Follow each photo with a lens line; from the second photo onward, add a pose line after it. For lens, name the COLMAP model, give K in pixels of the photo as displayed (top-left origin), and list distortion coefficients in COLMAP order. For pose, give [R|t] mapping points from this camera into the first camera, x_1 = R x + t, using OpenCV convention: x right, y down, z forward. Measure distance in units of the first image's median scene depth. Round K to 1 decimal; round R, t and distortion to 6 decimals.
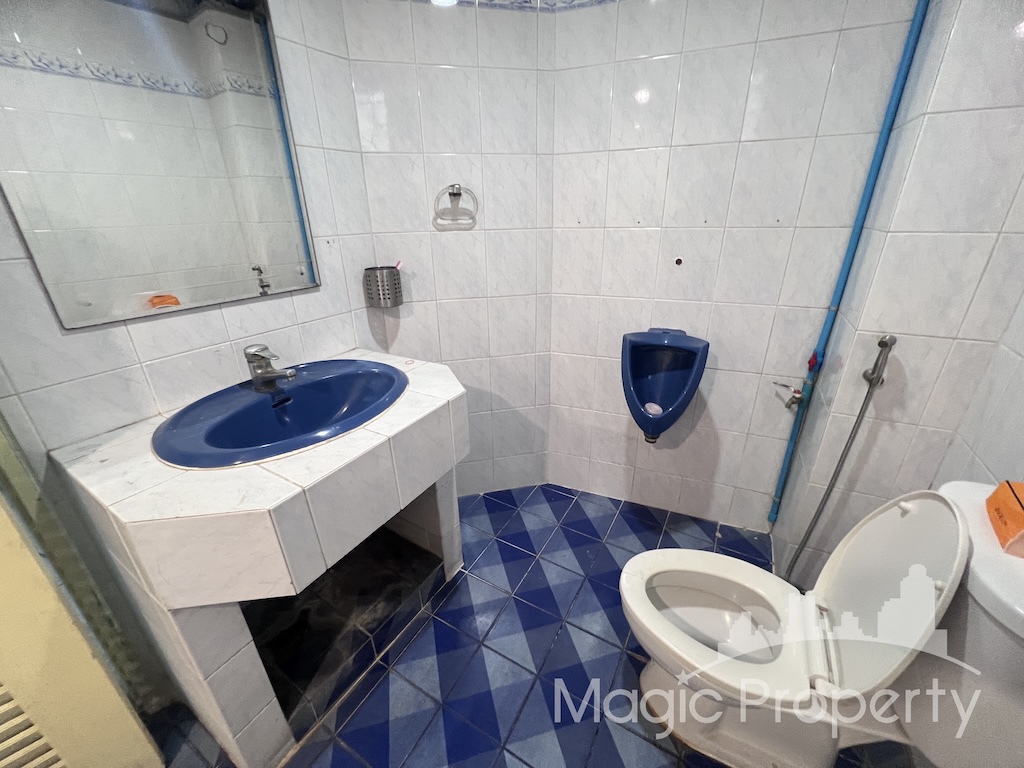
lens RADIAL K [[410.4, 0, 511.6], [0, 410.4, 380.9], [0, 0, 1]] dist [-0.000217, -0.000330]
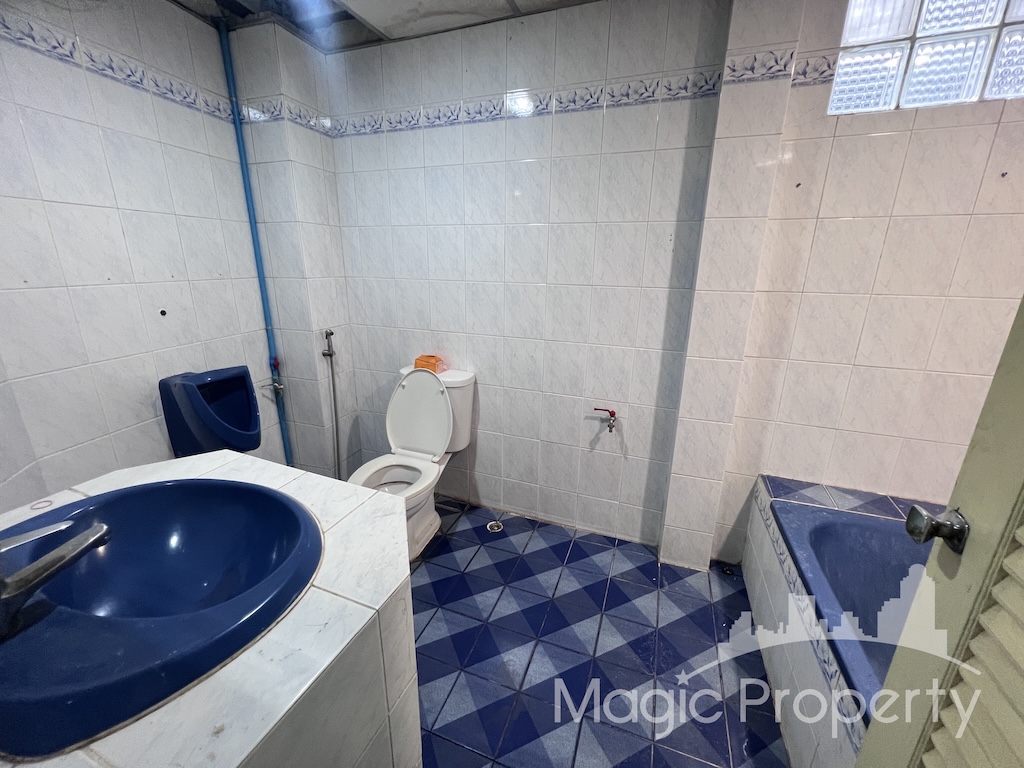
lens RADIAL K [[410.4, 0, 510.0], [0, 410.4, 387.0], [0, 0, 1]] dist [-0.000217, -0.000330]
pose [[-0.169946, -0.272513, 0.947024, -0.973566], [0.372672, 0.871862, 0.317761, -0.145093], [-0.912269, 0.406932, -0.046612, 0.348944]]
